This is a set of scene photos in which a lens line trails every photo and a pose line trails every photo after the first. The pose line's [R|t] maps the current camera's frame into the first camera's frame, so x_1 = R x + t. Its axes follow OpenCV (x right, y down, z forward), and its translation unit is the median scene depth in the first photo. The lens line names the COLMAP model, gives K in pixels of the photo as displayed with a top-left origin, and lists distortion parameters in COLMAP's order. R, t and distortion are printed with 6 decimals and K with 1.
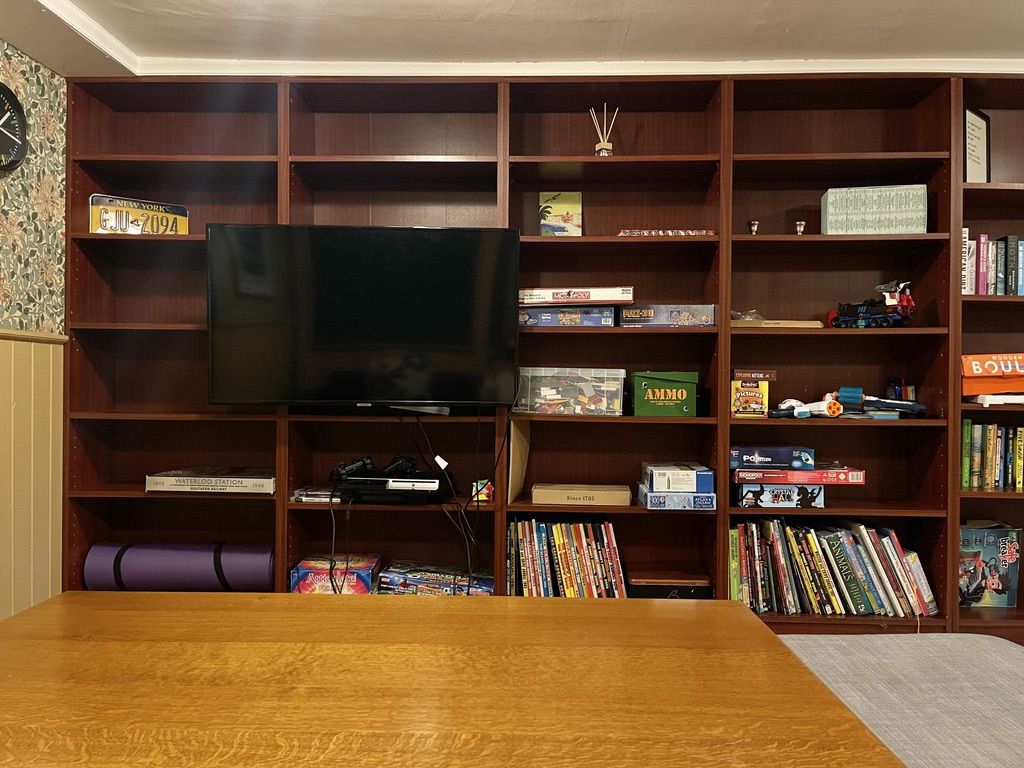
lens RADIAL K [[760.0, 0, 512.4], [0, 760.0, 383.0], [0, 0, 1]] dist [-0.008008, -0.012362]
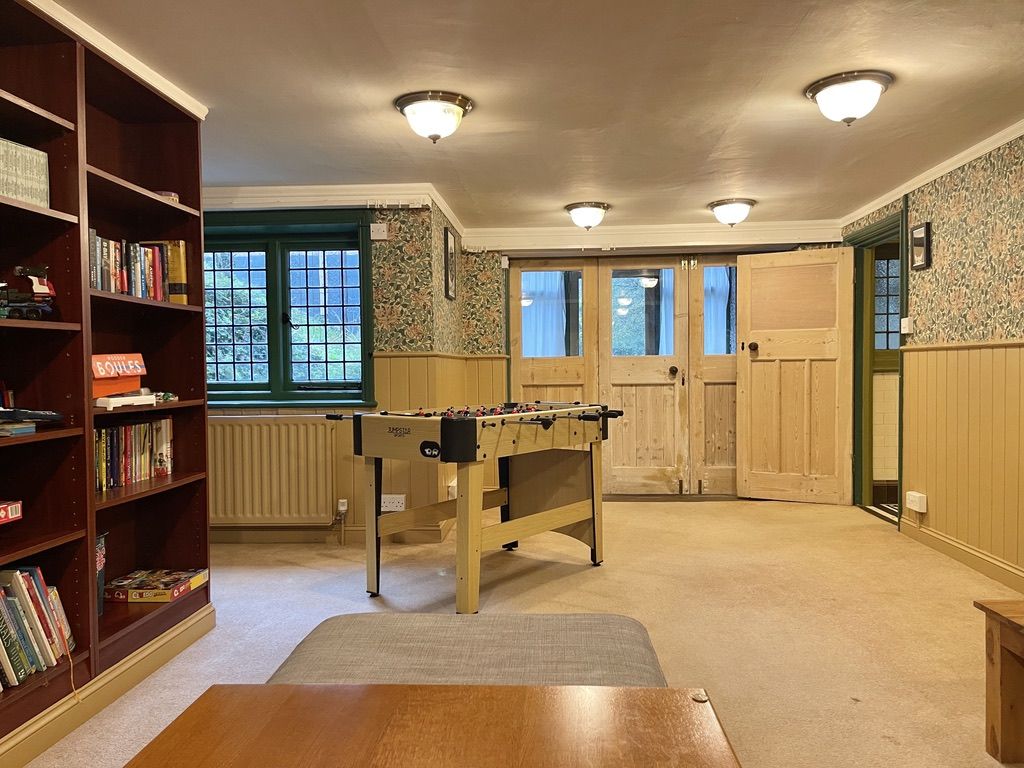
lens RADIAL K [[760.0, 0, 513.0], [0, 760.0, 386.7], [0, 0, 1]] dist [-0.008008, -0.012362]
pose [[0.024871, -0.030036, 0.999239, -0.302135], [0.012966, 0.999474, 0.029720, -0.019279], [-0.999607, 0.012217, 0.025247, 0.470010]]
